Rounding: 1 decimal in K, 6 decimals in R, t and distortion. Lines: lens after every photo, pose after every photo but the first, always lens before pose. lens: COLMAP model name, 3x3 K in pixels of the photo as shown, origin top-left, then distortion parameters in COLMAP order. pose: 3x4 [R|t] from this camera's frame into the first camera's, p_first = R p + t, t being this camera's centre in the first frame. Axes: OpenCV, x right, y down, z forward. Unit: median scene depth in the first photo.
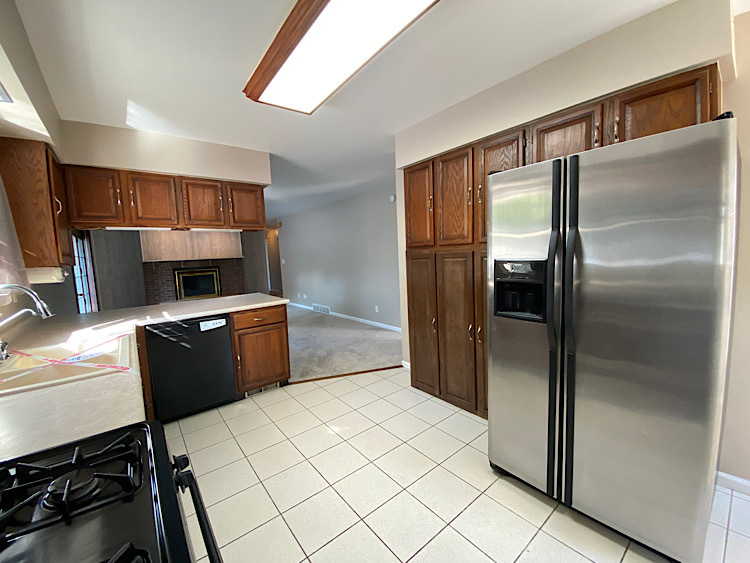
lens RADIAL K [[298.3, 0, 375.0], [0, 298.3, 281.5], [0, 0, 1]] dist [0.001077, -0.012717]
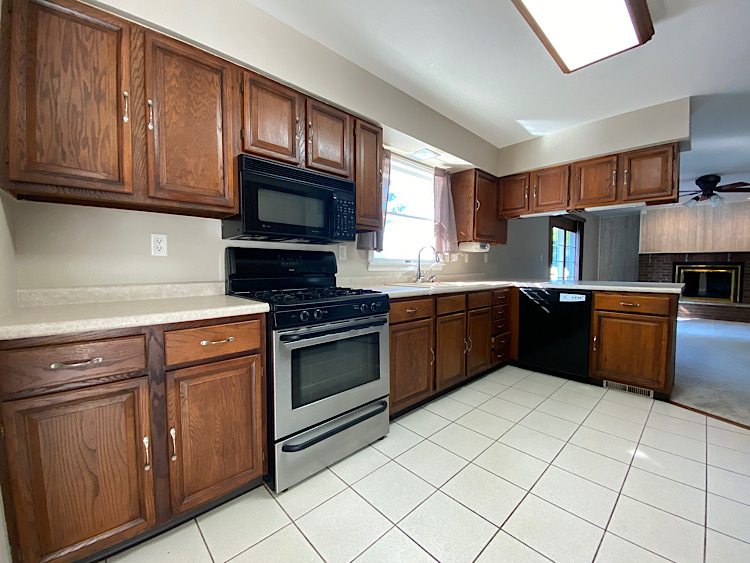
lens RADIAL K [[298.3, 0, 375.0], [0, 298.3, 281.5], [0, 0, 1]] dist [0.001077, -0.012717]
pose [[0.072586, 0.097736, -0.992562, 0.371914], [-0.092574, 0.991551, 0.090866, 0.046599], [0.993057, 0.085290, 0.081021, 0.183508]]
